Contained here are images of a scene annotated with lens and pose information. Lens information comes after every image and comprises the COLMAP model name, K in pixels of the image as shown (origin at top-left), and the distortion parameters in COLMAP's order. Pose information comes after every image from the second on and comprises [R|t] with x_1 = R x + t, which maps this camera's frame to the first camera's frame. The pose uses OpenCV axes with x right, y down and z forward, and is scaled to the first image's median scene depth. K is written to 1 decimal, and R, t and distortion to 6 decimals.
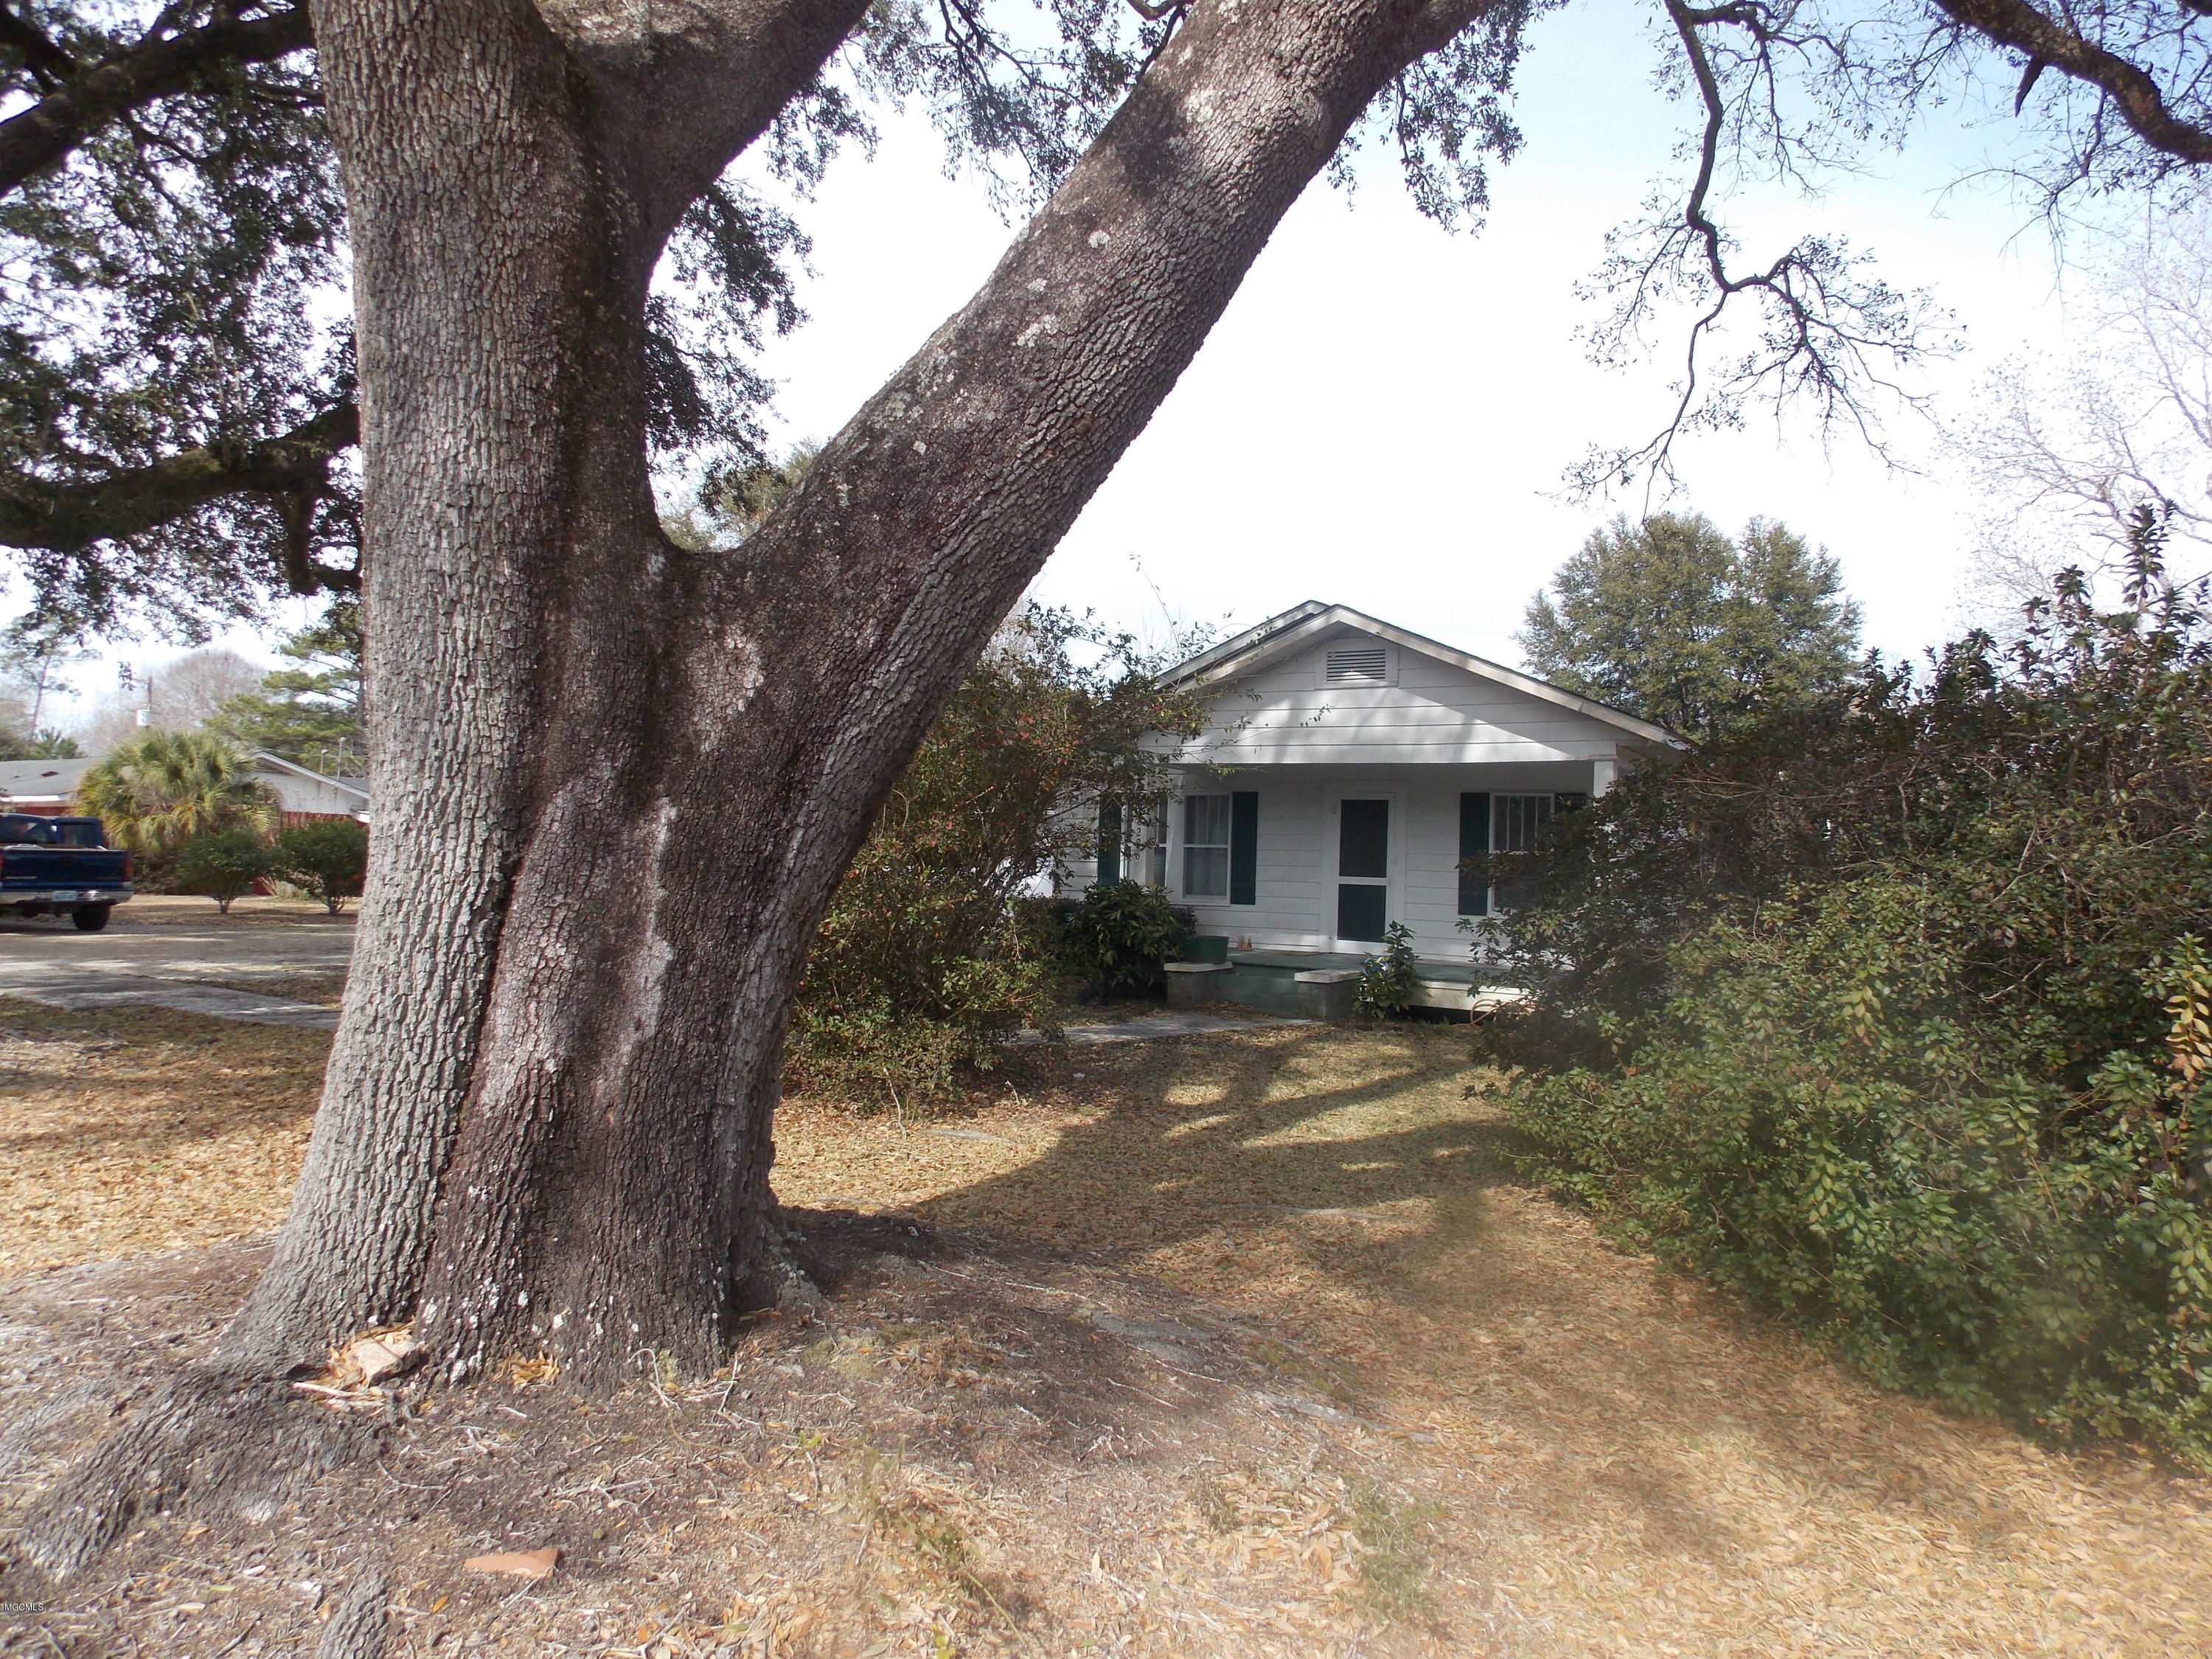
lens RADIAL K [[1472.7, 0, 1106.0], [0, 1472.7, 829.5], [0, 0, 1]] dist [-0.004931, -0.000244]
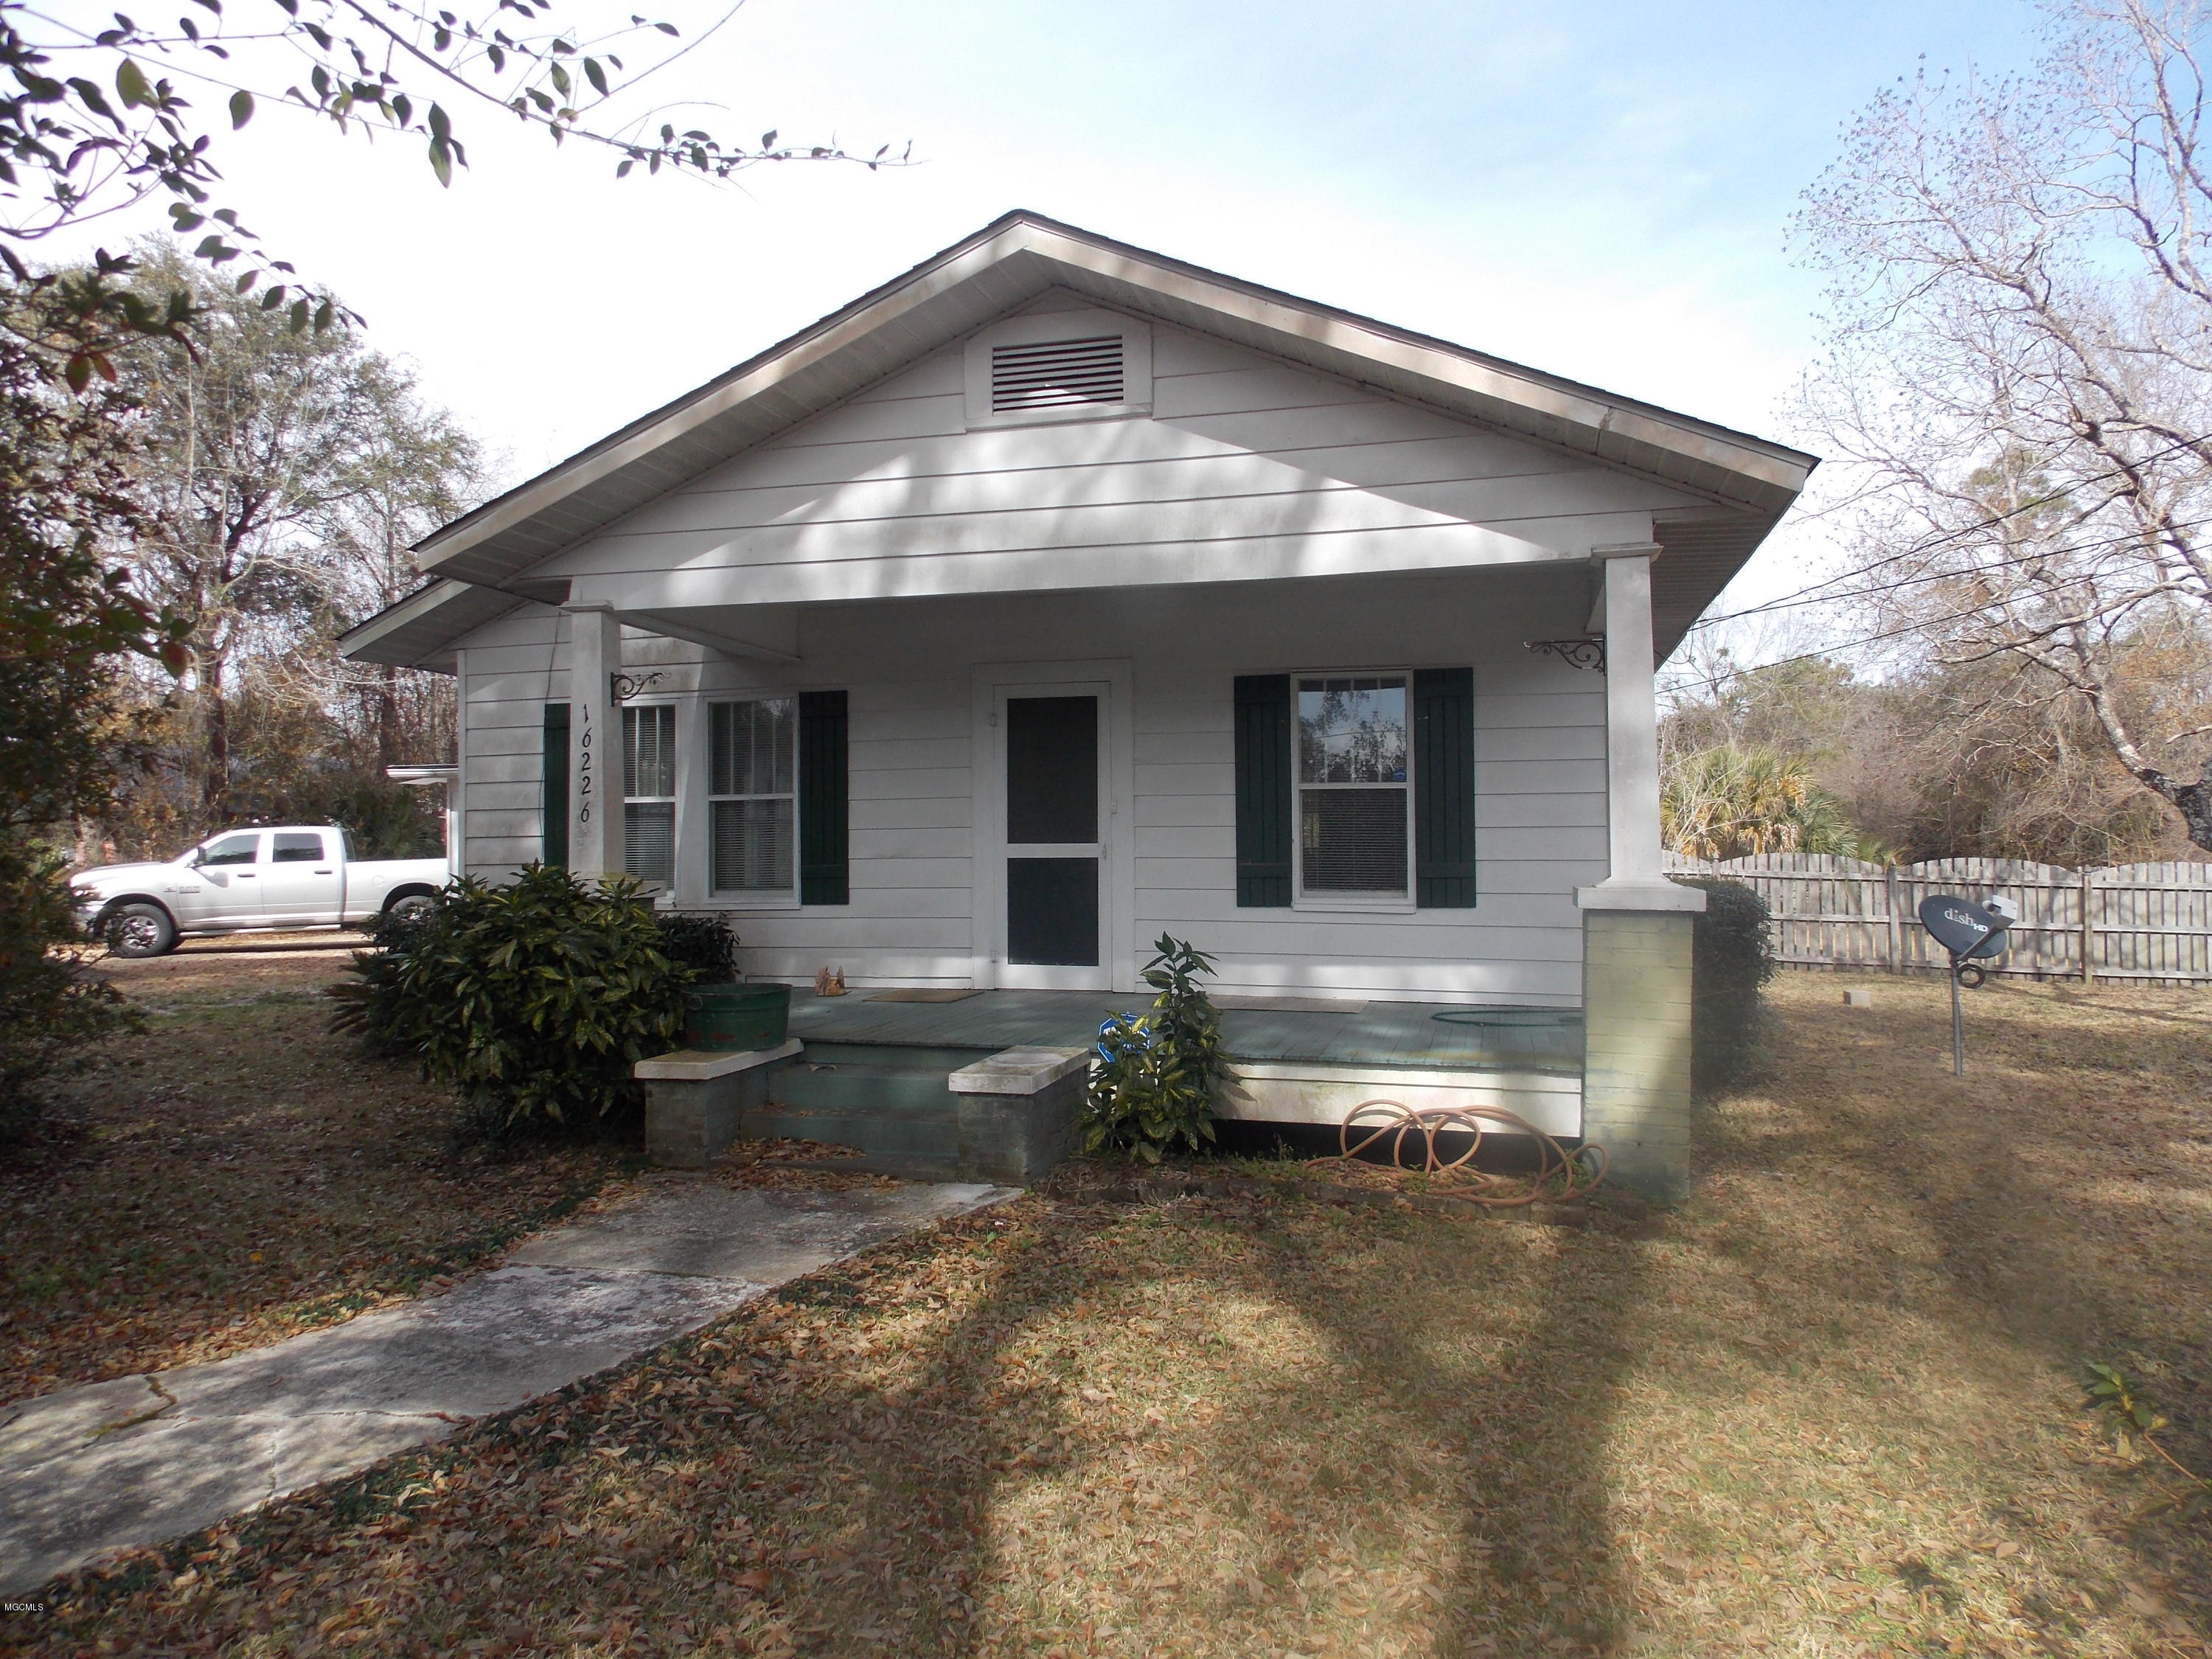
lens RADIAL K [[1472.7, 0, 1106.0], [0, 1472.7, 829.5], [0, 0, 1]] dist [-0.004931, -0.000244]
pose [[0.961688, -0.036695, 0.271681, 0.055959], [0.032928, 0.999288, 0.018415, 0.020516], [-0.272163, -0.008764, 0.962211, 0.545822]]
